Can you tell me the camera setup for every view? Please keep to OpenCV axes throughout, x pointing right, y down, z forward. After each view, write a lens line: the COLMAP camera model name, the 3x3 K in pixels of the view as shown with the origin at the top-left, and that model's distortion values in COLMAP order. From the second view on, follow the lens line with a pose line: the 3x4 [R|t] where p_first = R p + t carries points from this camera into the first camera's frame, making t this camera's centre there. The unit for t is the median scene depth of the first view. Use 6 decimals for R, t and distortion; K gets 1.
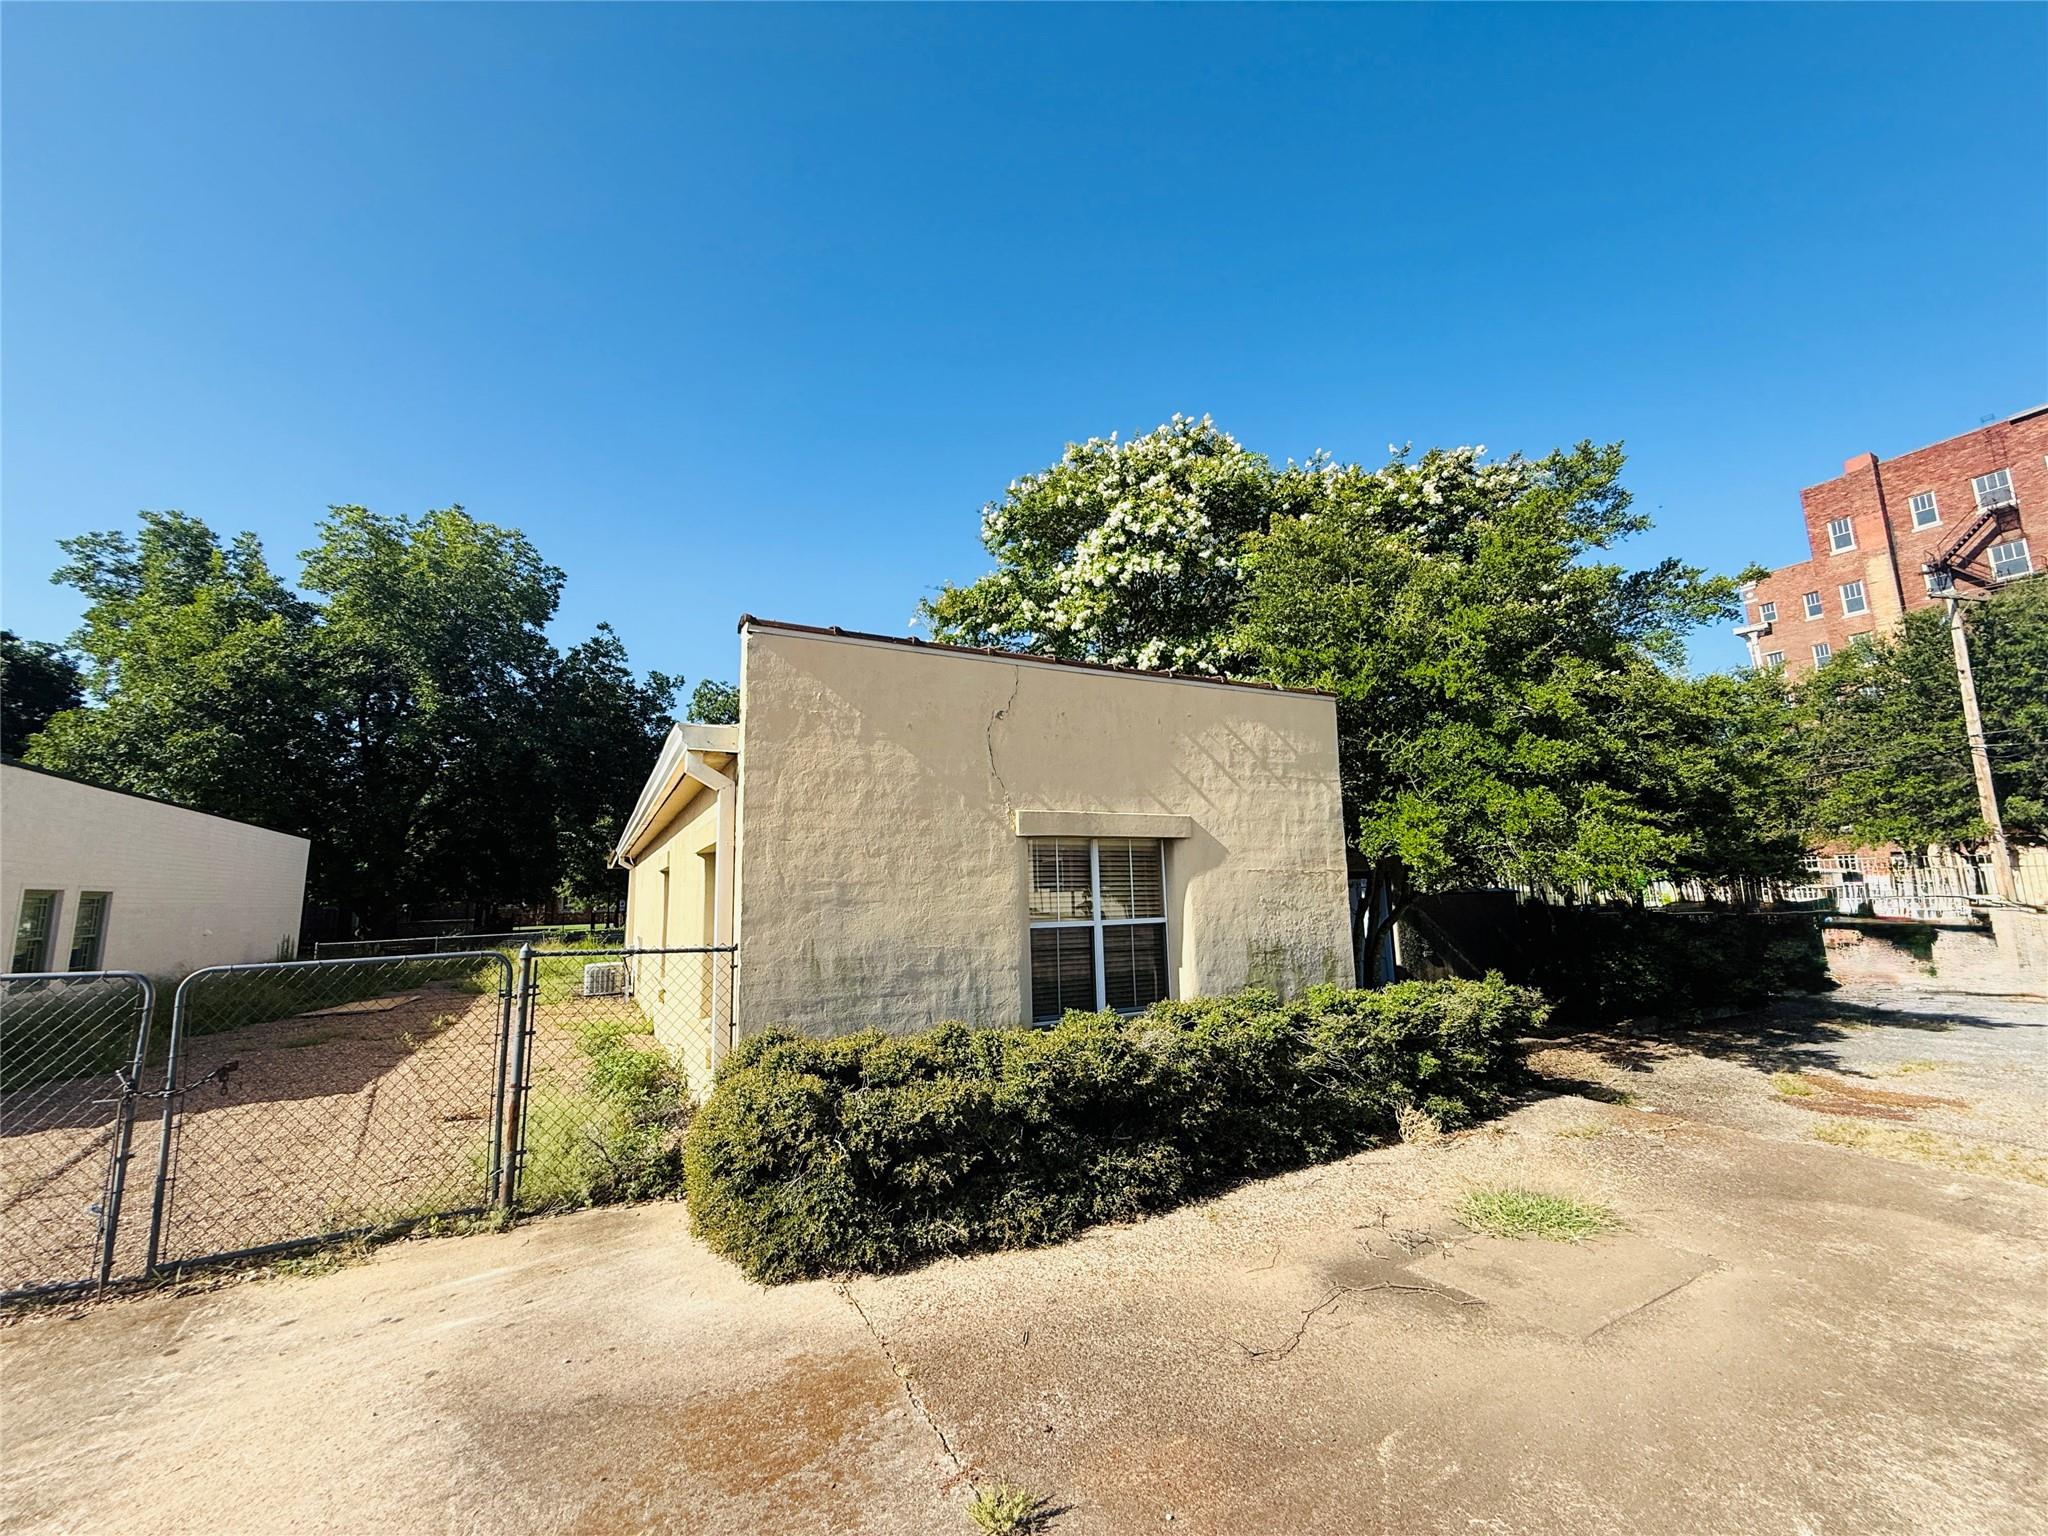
lens RADIAL K [[818.5, 0, 1029.2], [0, 818.5, 770.3], [0, 0, 1]] dist [-0.000508, 0.000366]
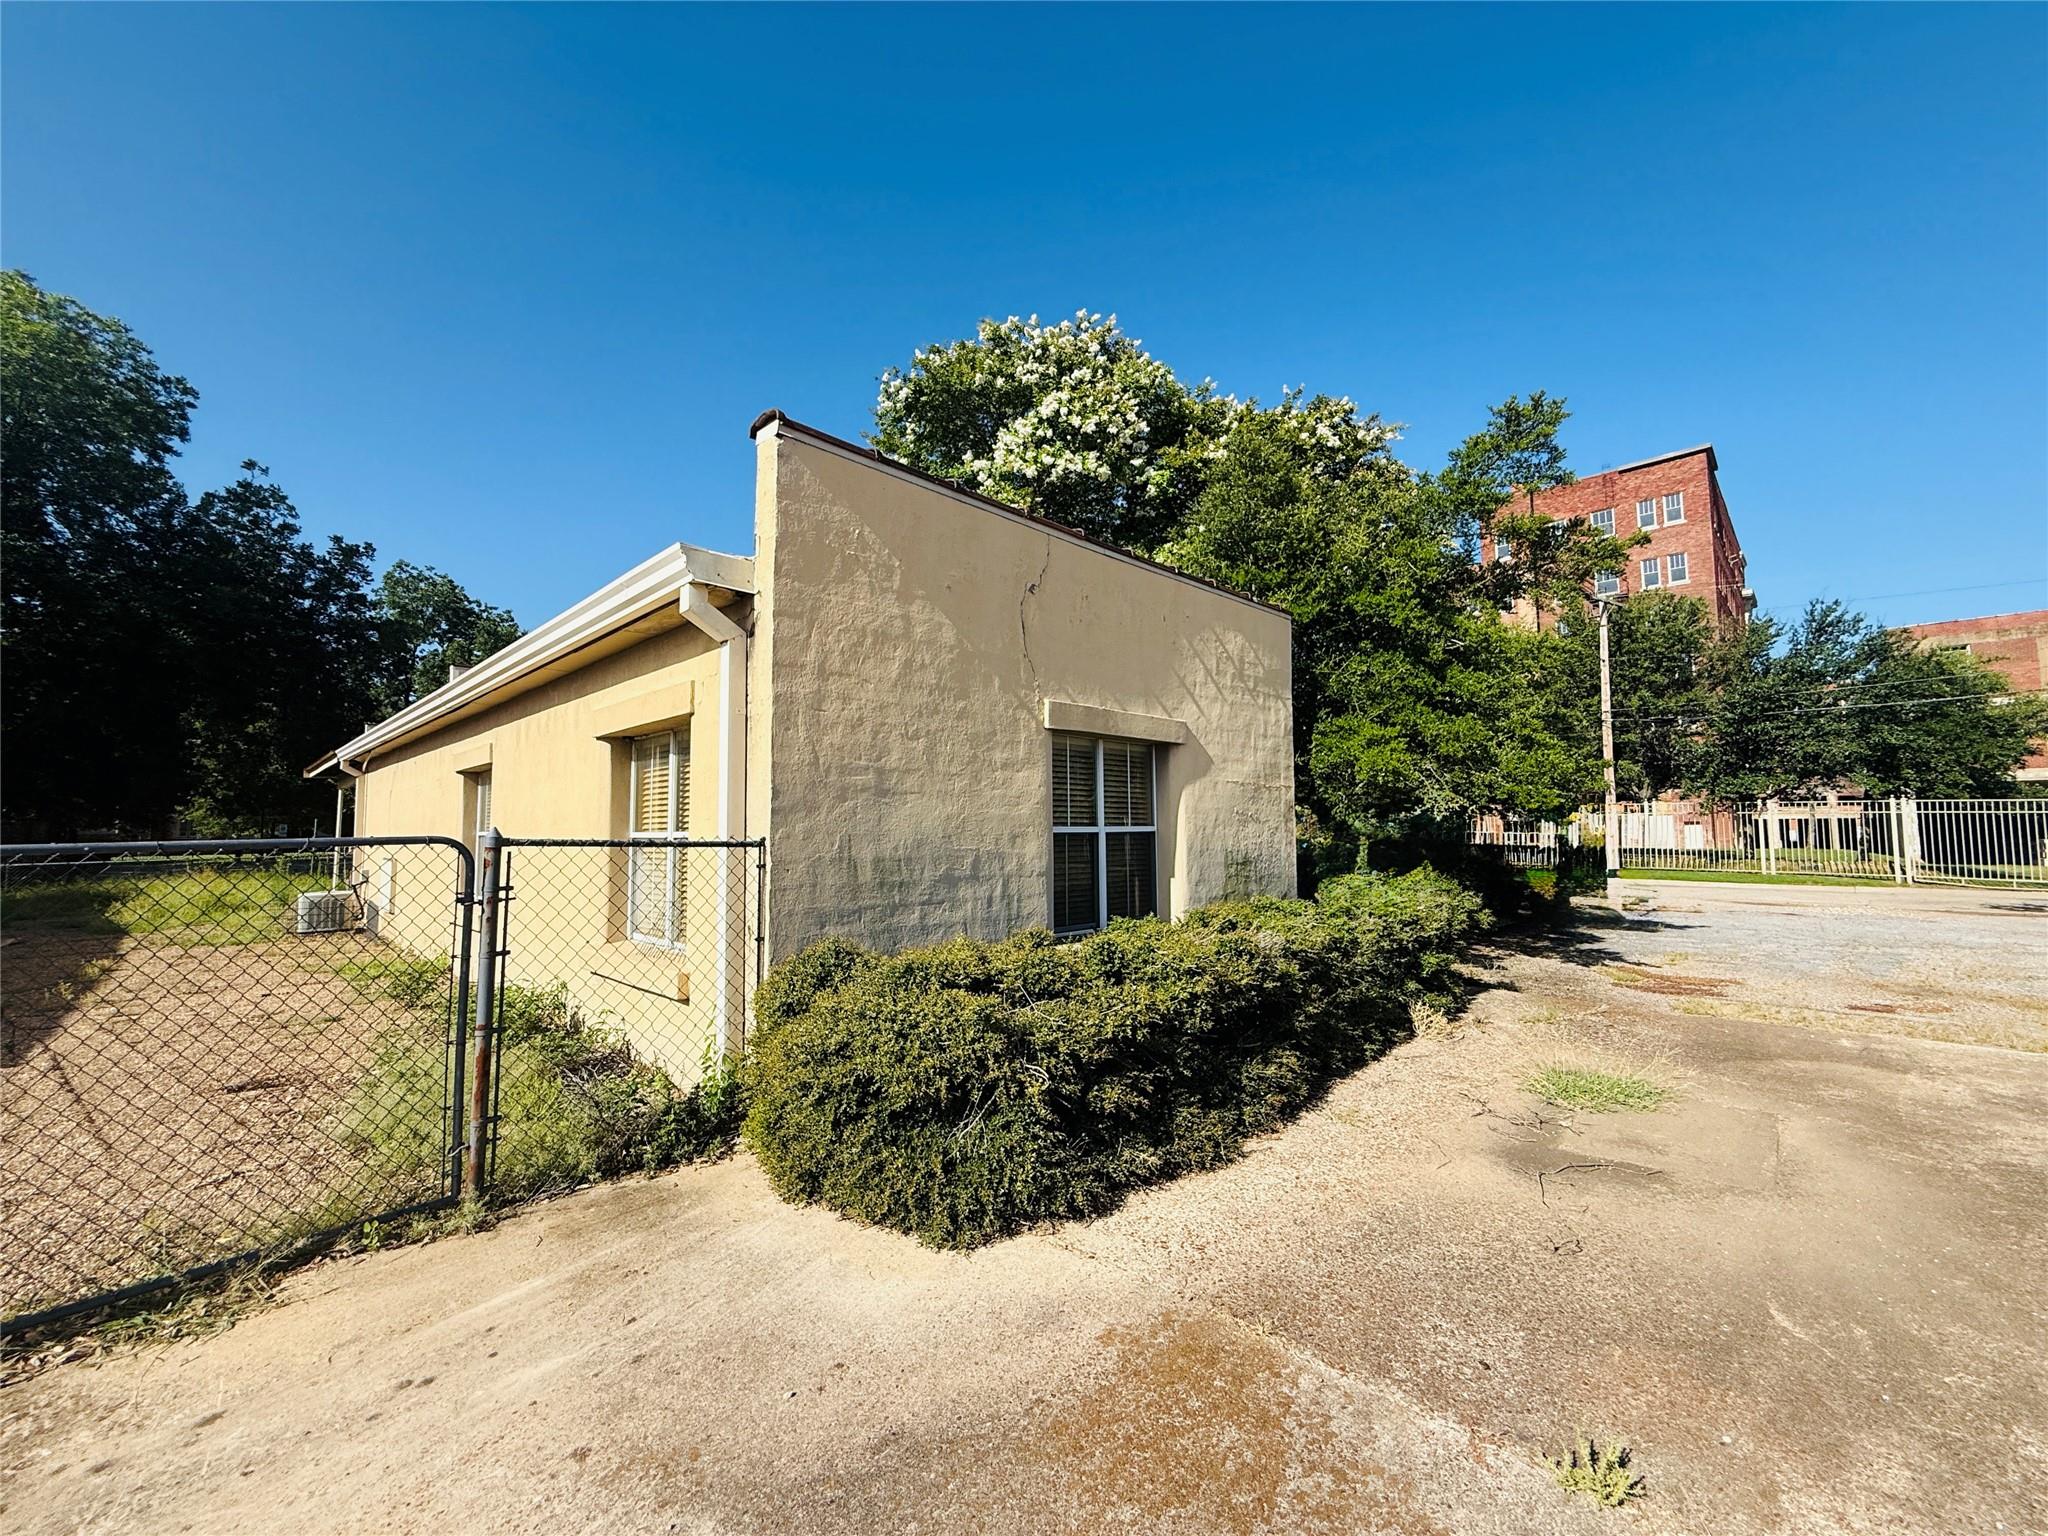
lens RADIAL K [[818.5, 0, 1040.7], [0, 818.5, 768.7], [0, 0, 1]] dist [-0.000508, 0.000366]
pose [[0.953277, 0.038699, 0.299608, -0.306457], [-0.061485, 0.995857, 0.066998, 0.070159], [-0.295774, -0.082289, 0.951707, 0.166897]]
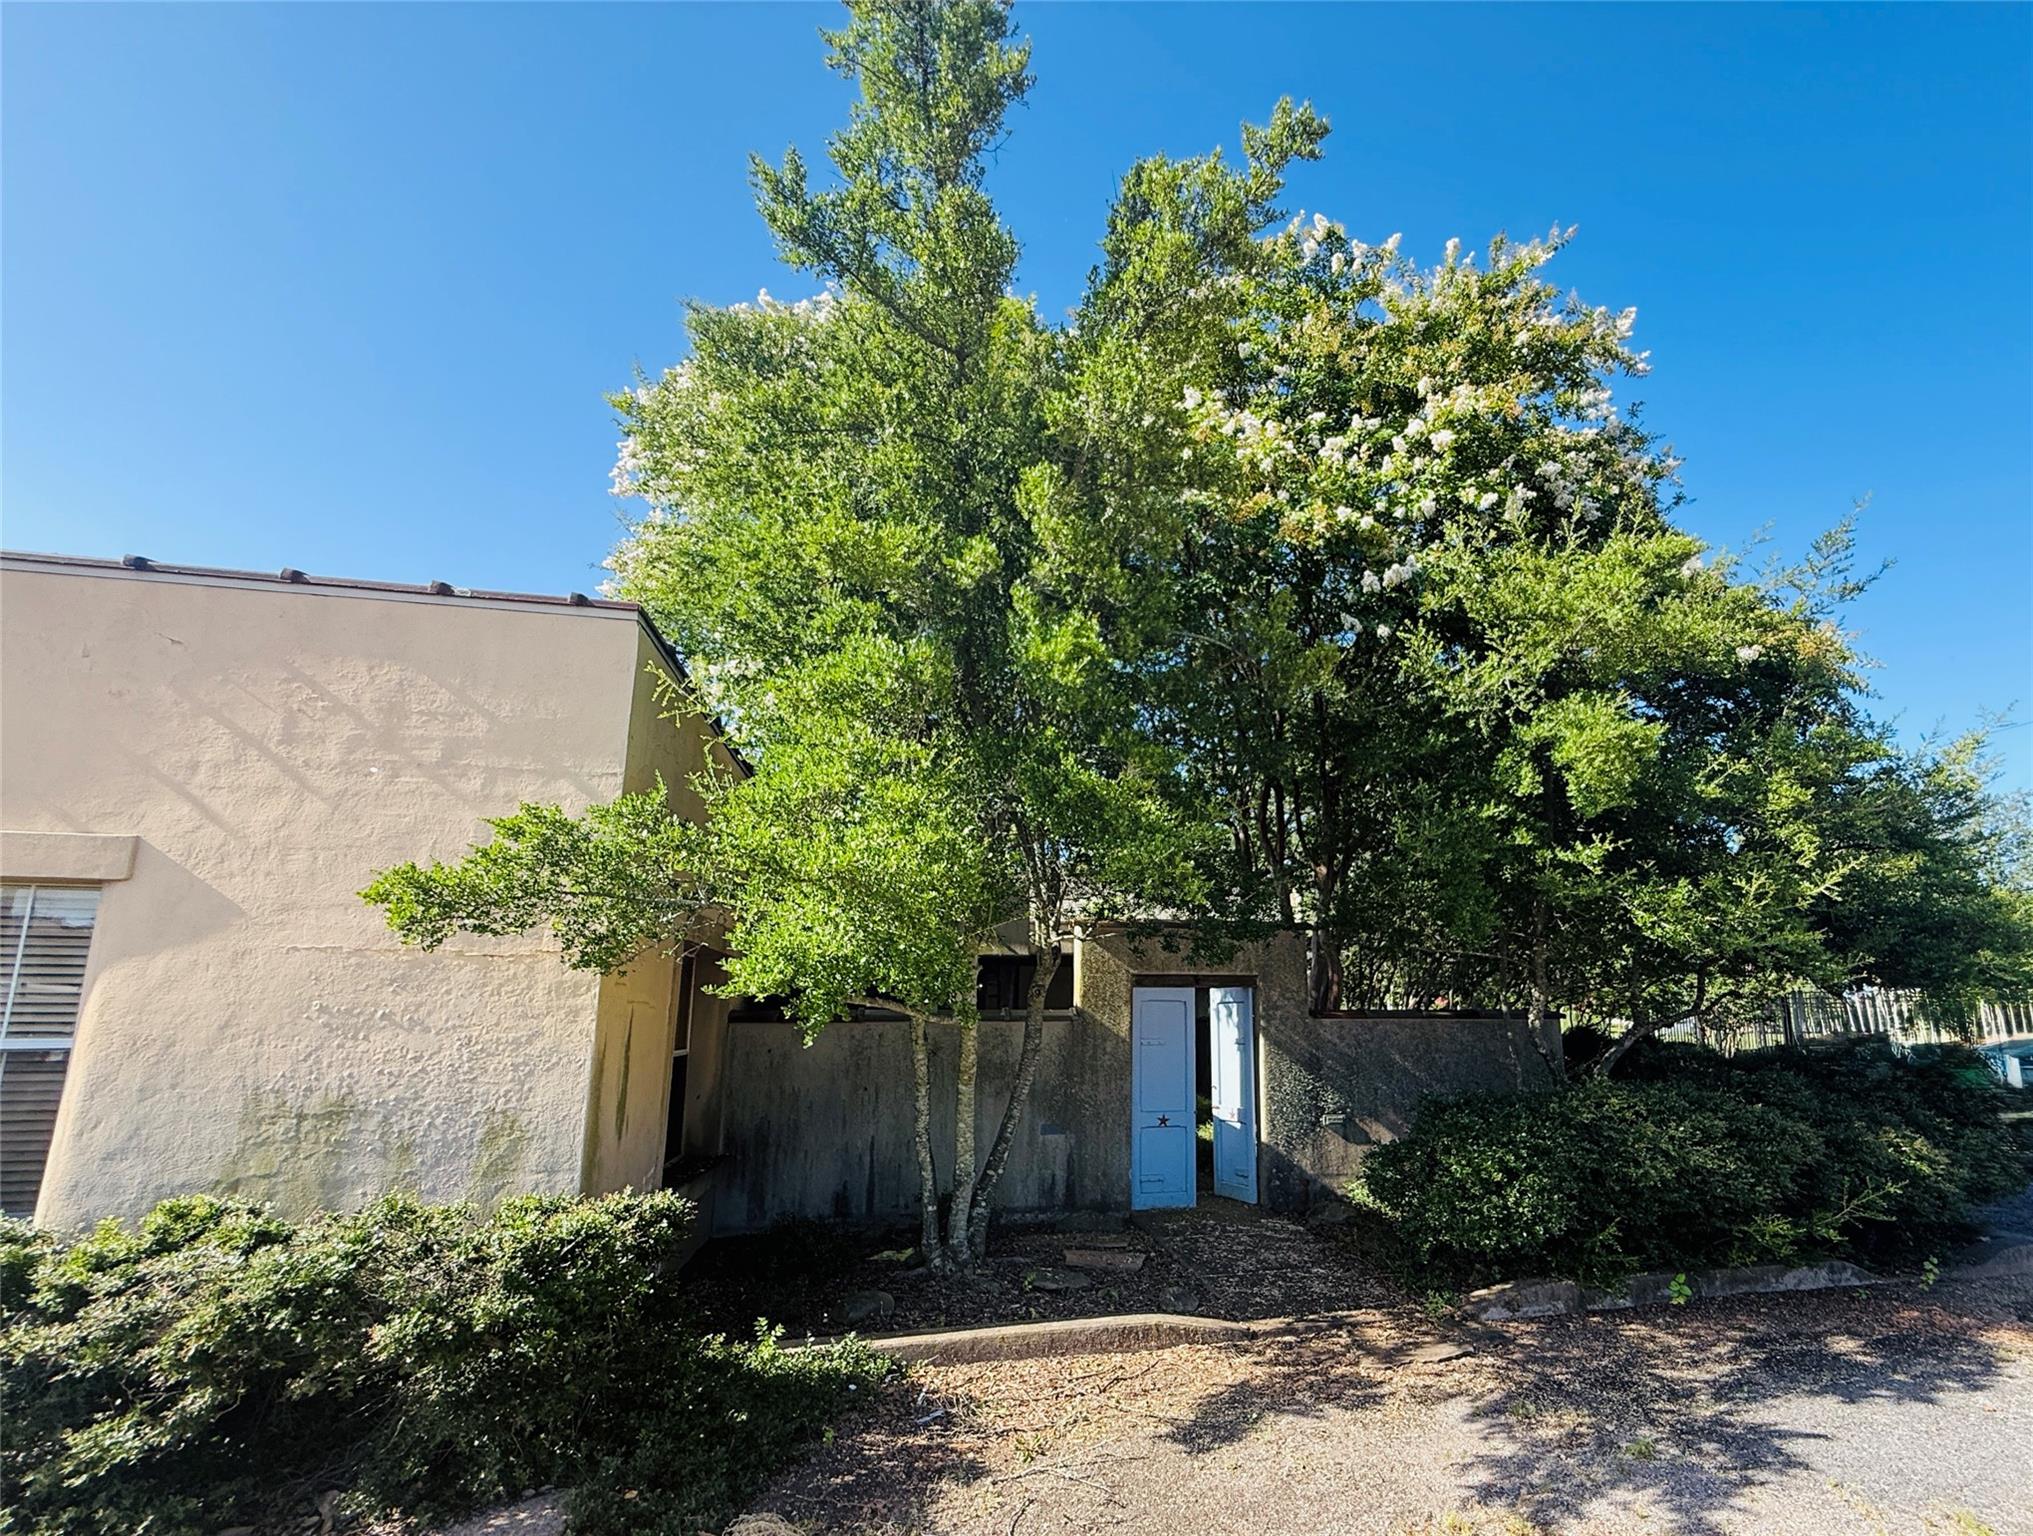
lens RADIAL K [[818.2, 0, 1016.4], [0, 818.2, 779.1], [0, 0, 1]] dist [-0.000452, -0.000016]
pose [[0.957127, 0.004453, -0.289635, 1.072073], [-0.004167, 0.999990, 0.001604, 0.019823], [0.289639, -0.000328, 0.957136, 0.823551]]
